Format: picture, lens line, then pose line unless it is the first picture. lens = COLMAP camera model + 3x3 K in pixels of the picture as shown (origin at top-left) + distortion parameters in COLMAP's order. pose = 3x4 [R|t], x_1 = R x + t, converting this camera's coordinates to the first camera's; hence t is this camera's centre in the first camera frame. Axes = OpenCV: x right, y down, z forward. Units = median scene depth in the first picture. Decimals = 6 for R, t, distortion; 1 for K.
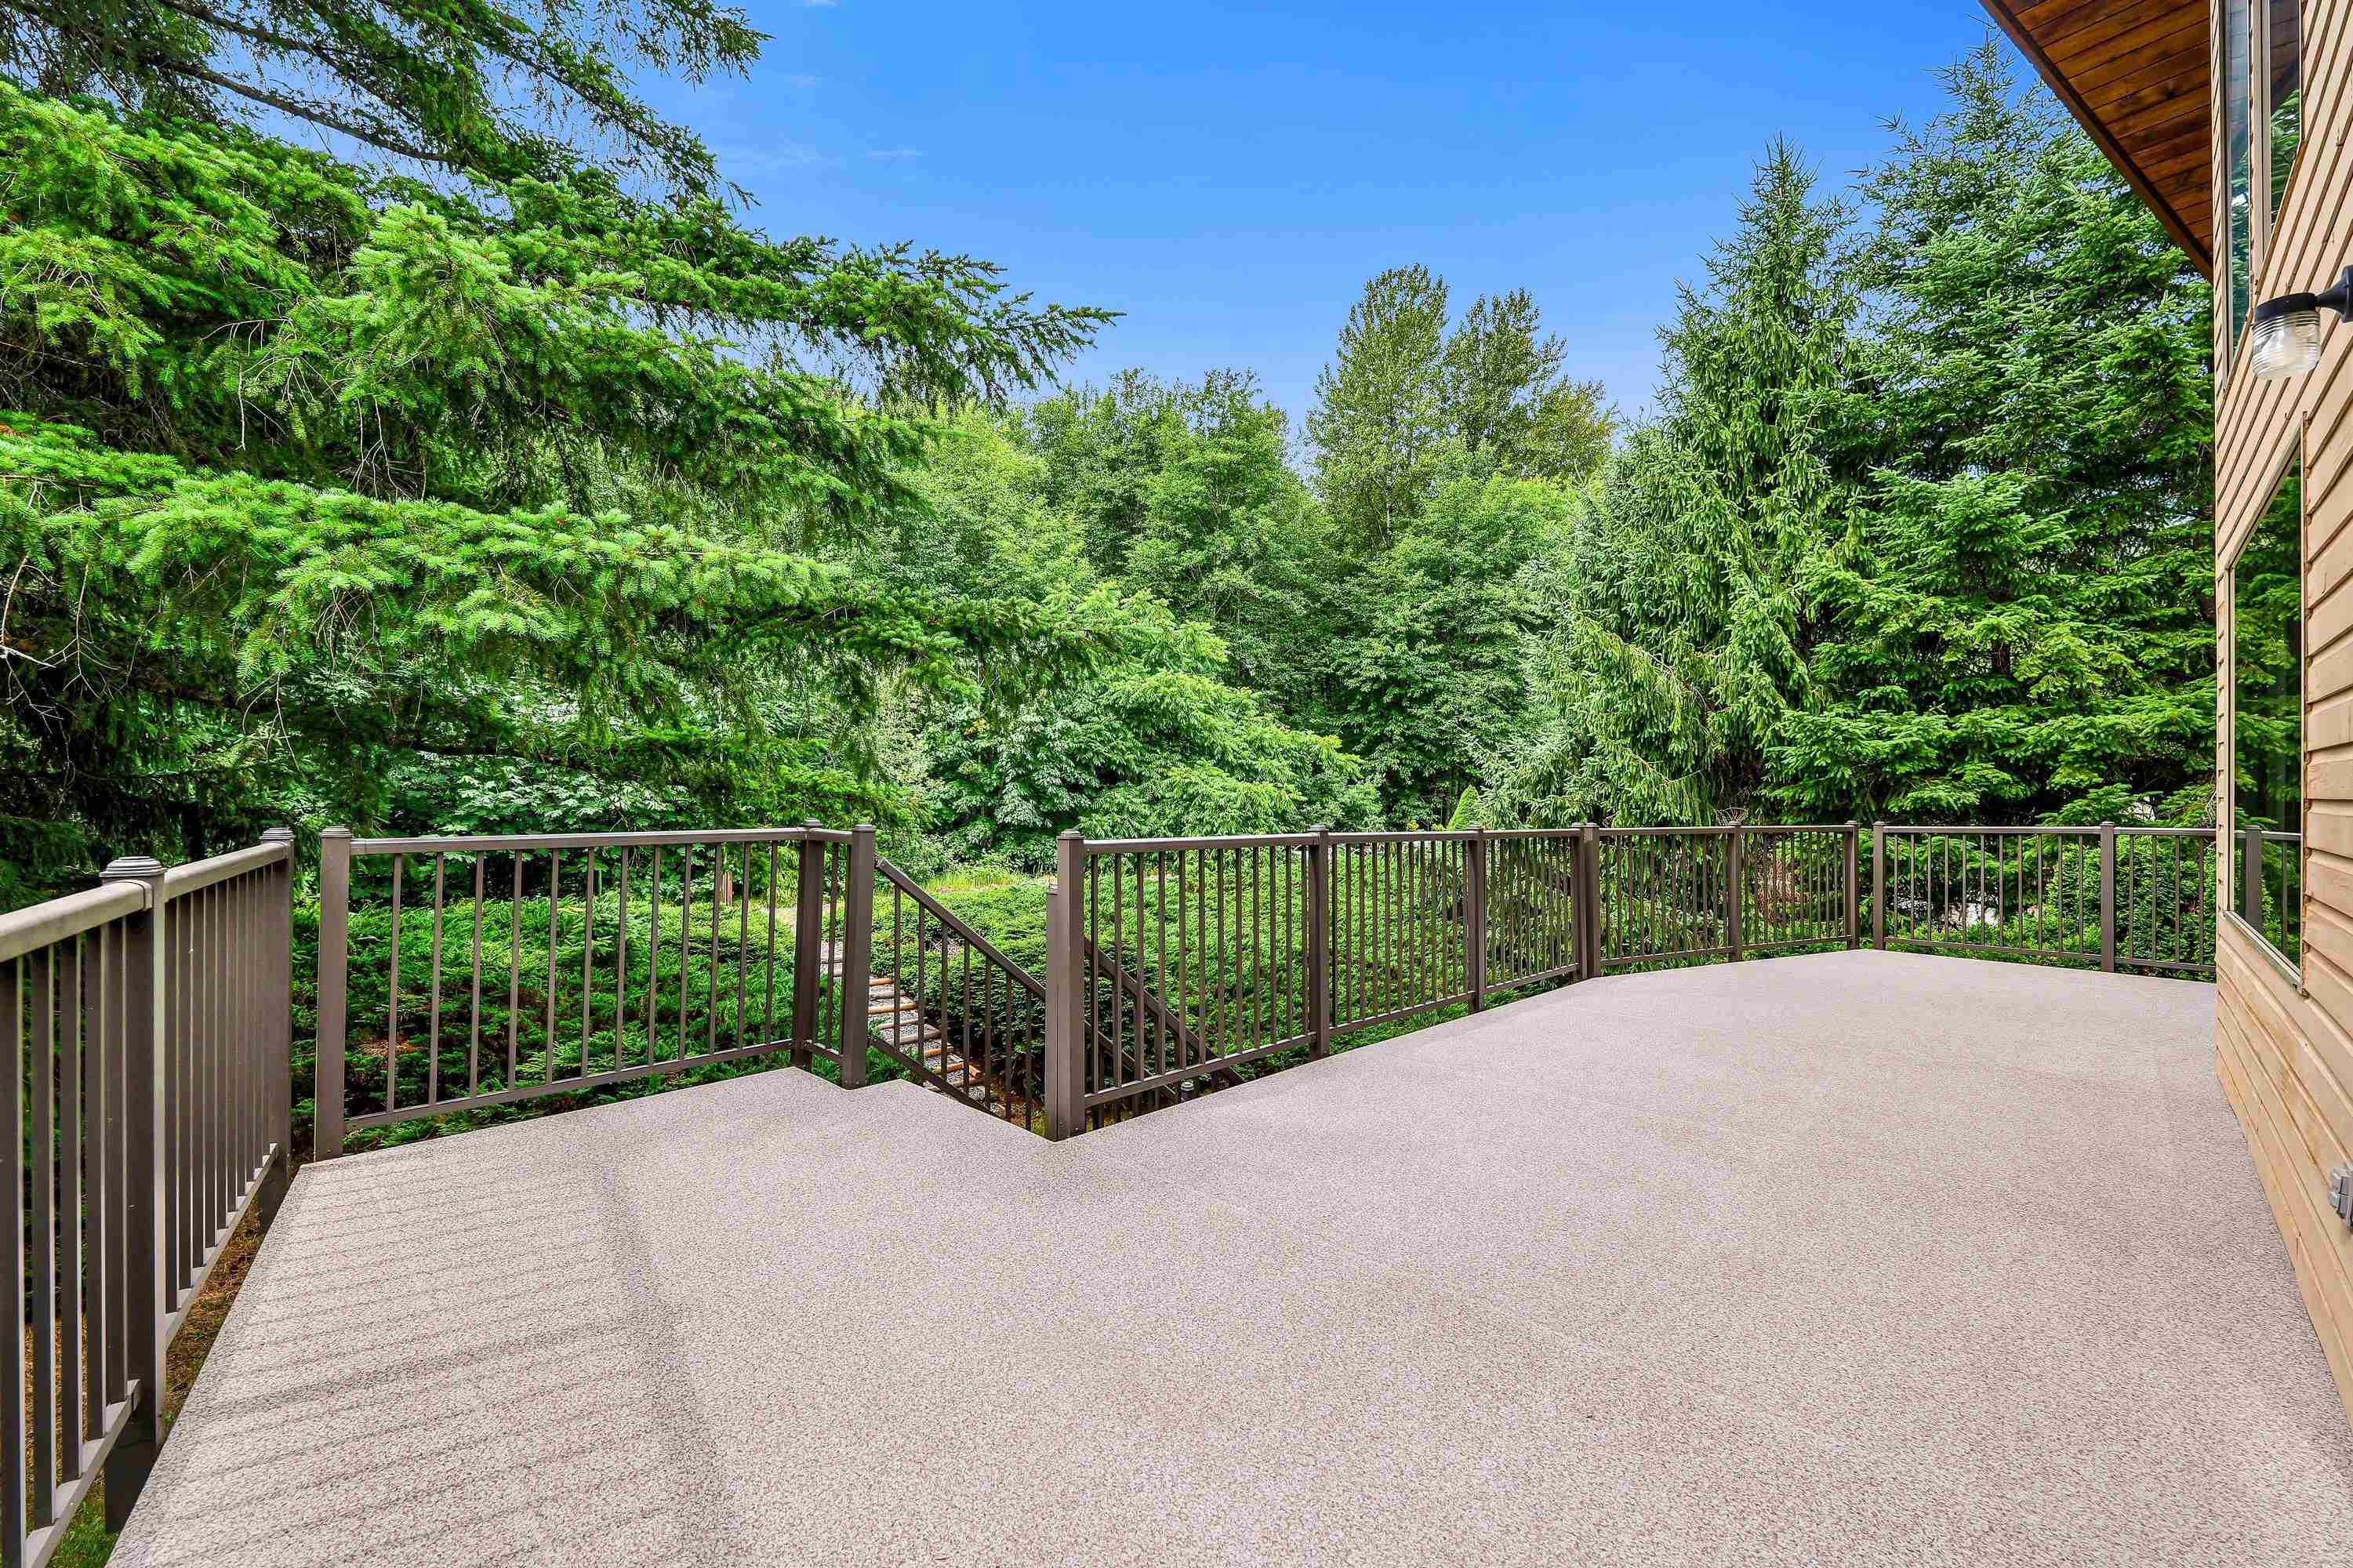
lens RADIAL K [[977.5, 0, 1177.2], [0, 977.5, 793.6], [0, 0, 1]] dist [-0.000753, 0.000361]
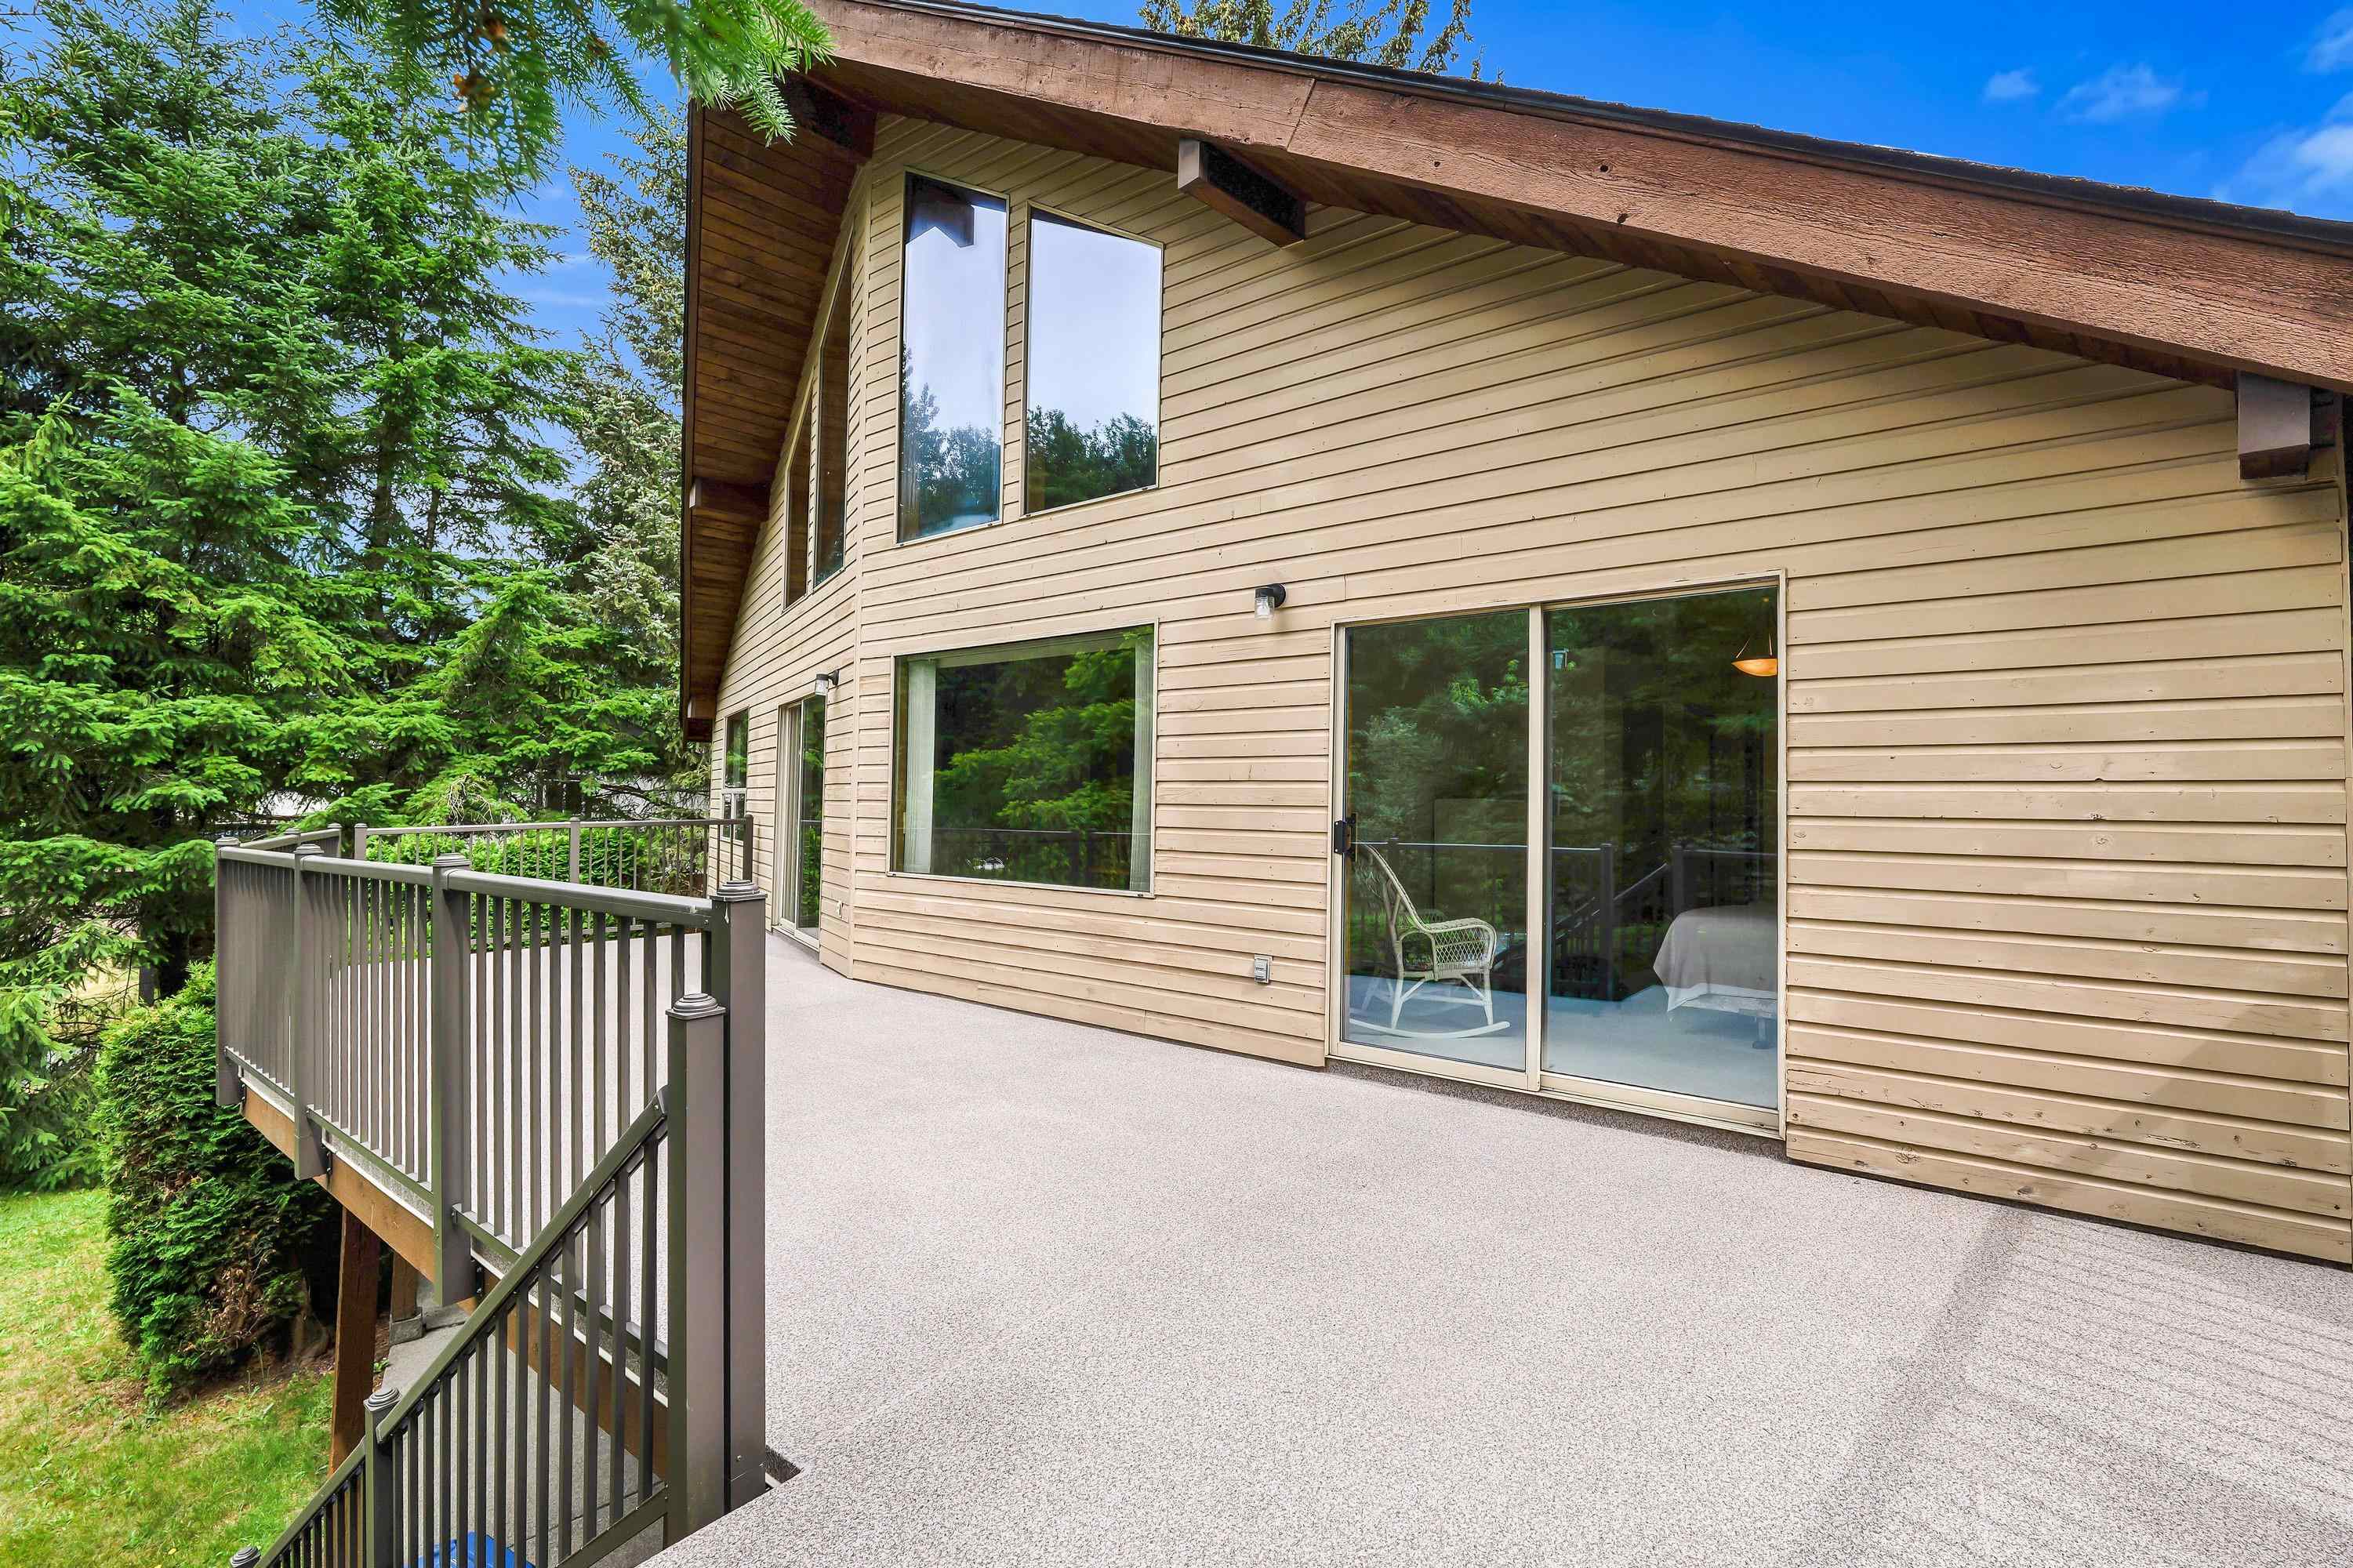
lens RADIAL K [[977.5, 0, 1174.7], [0, 977.5, 791.2], [0, 0, 1]] dist [-0.000753, 0.000361]
pose [[-0.124994, 0.000052, 0.992158, -0.424439], [-0.007520, 0.999971, -0.001000, -0.010962], [-0.992129, -0.007586, -0.124990, 0.547477]]
